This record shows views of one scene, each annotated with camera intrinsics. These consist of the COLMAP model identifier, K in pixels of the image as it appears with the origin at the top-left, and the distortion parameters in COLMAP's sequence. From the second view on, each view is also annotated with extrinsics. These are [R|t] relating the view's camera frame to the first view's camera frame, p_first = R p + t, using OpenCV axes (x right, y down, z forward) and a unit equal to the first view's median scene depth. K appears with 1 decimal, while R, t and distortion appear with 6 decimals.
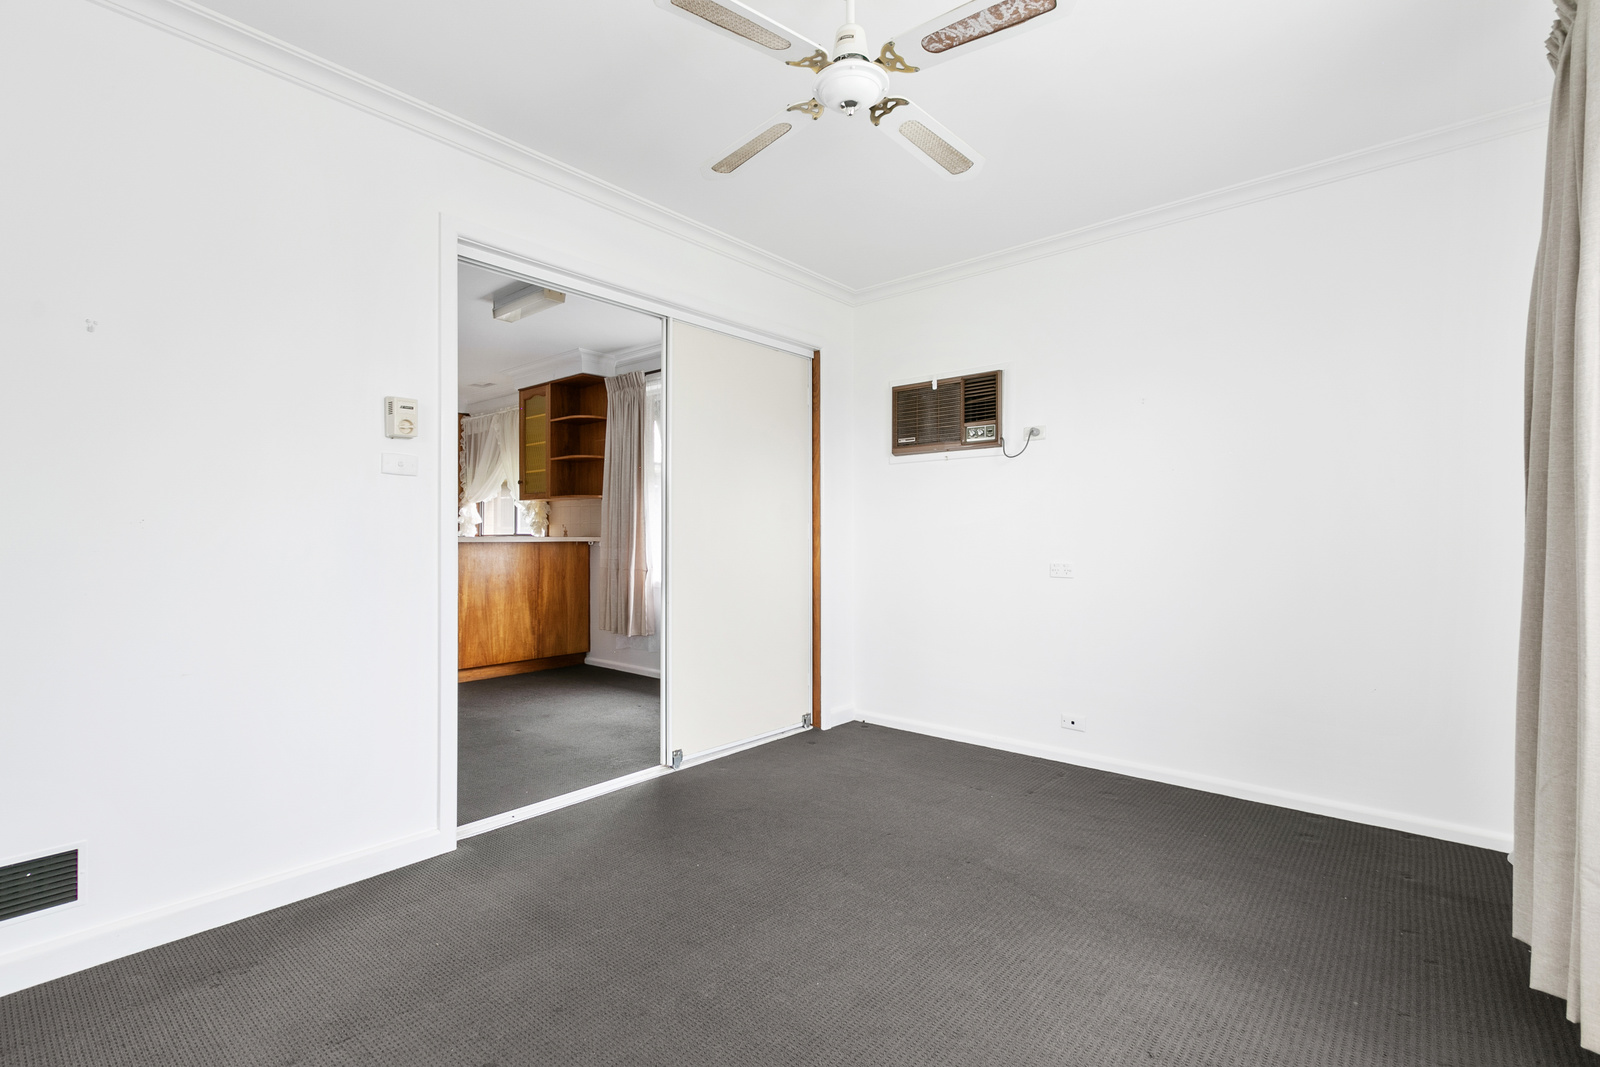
lens RADIAL K [[740.9, 0, 788.5], [0, 740.9, 531.8], [0, 0, 1]] dist [0.010685, -0.003968]
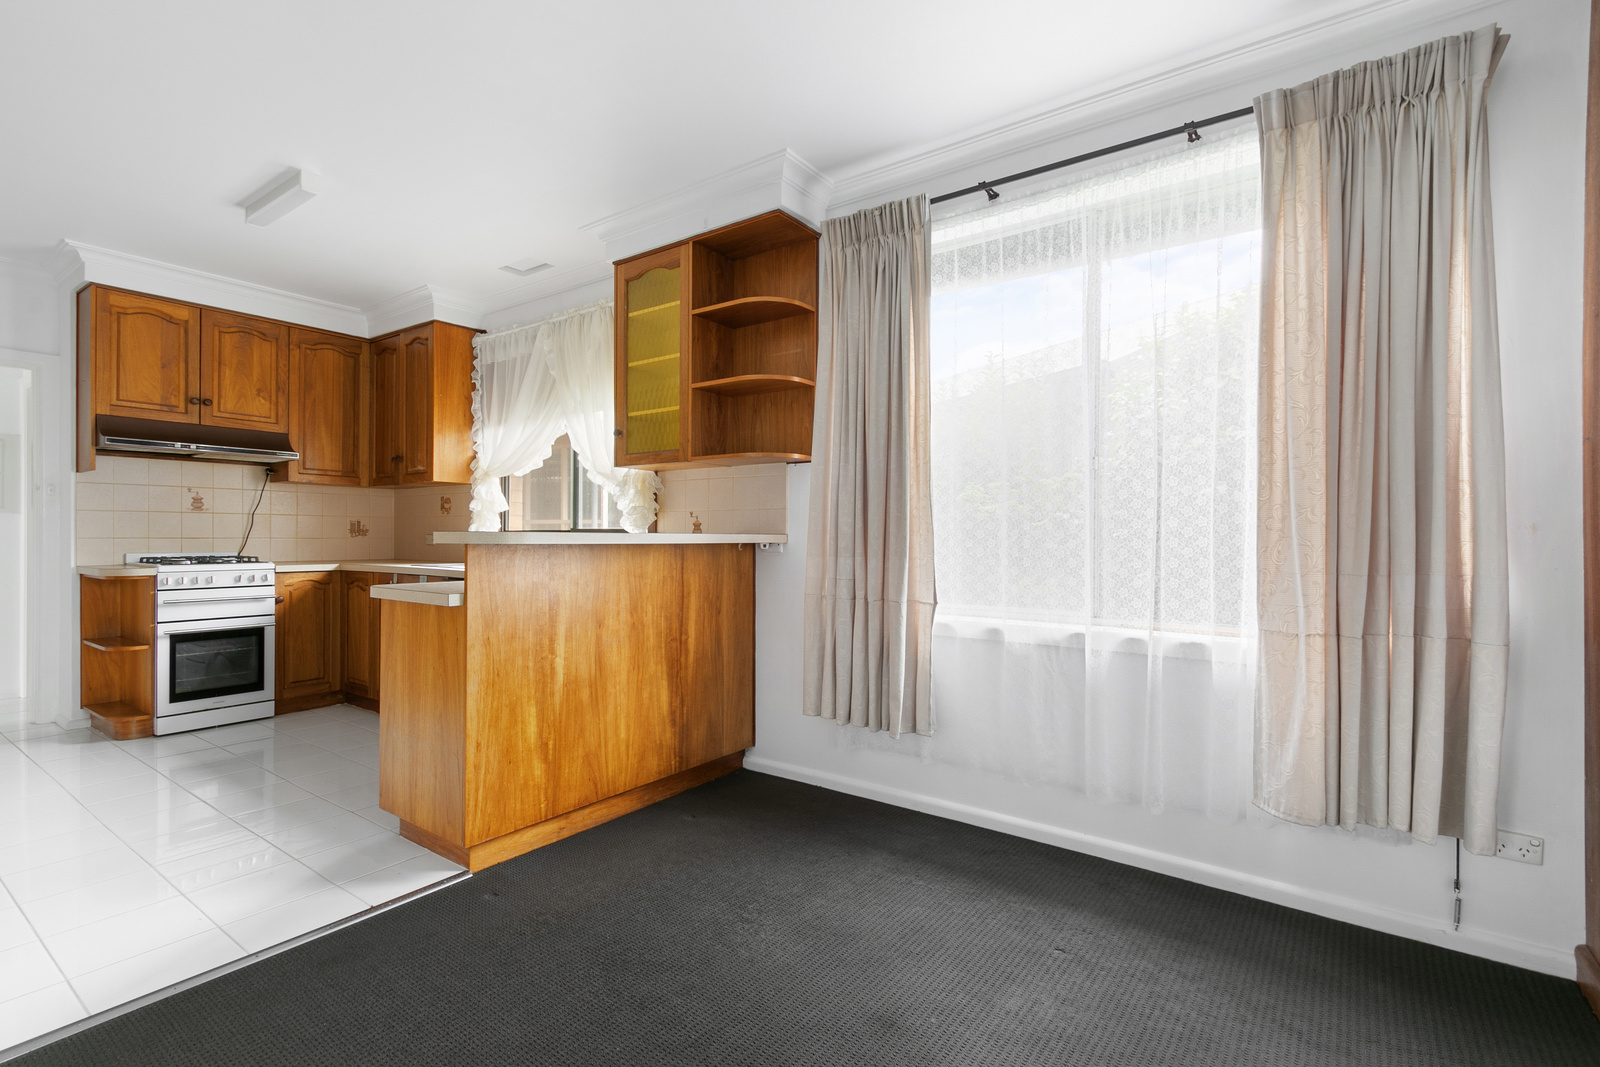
lens RADIAL K [[740.9, 0, 794.5], [0, 740.9, 537.3], [0, 0, 1]] dist [0.010685, -0.003968]
pose [[0.995587, 0.005661, 0.093671, -0.299578], [-0.006259, 0.999962, 0.006100, 0.005703], [-0.093633, -0.006659, 0.995585, 0.473049]]
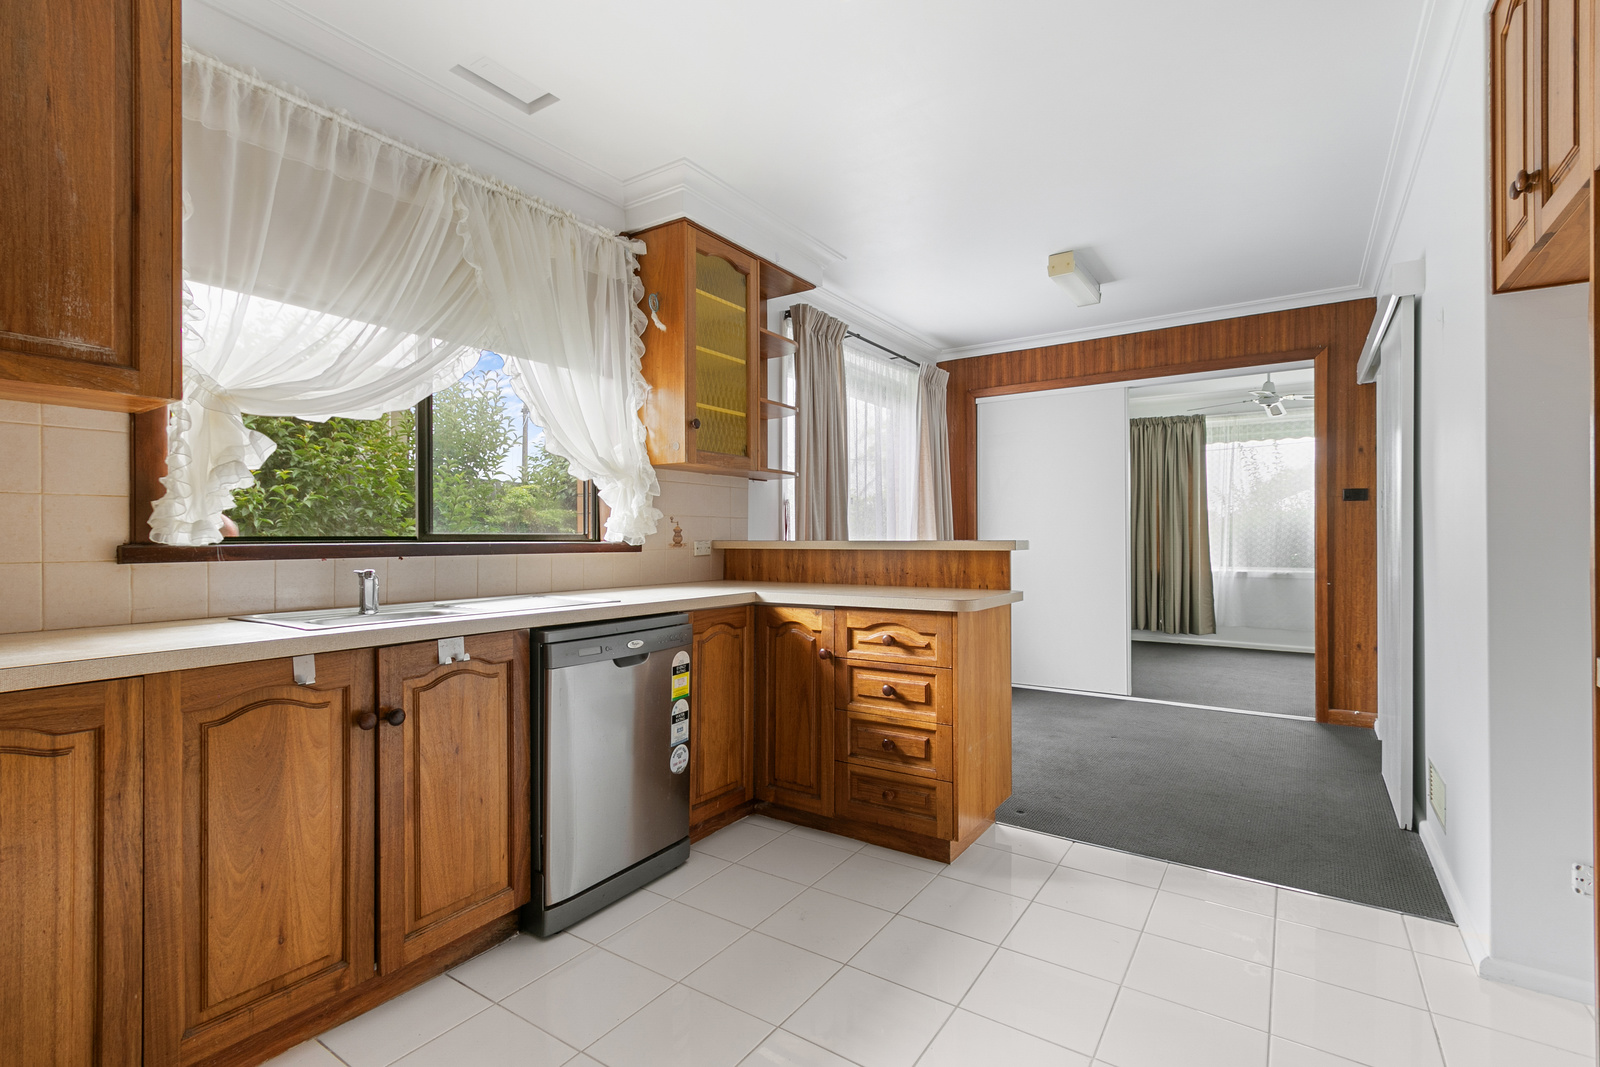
lens RADIAL K [[740.9, 0, 789.5], [0, 740.9, 538.1], [0, 0, 1]] dist [0.010685, -0.003968]
pose [[-0.130323, 0.002896, 0.991467, -0.877665], [0.000363, 0.999996, -0.002873, 0.006451], [-0.991472, -0.000014, -0.130323, 1.060049]]
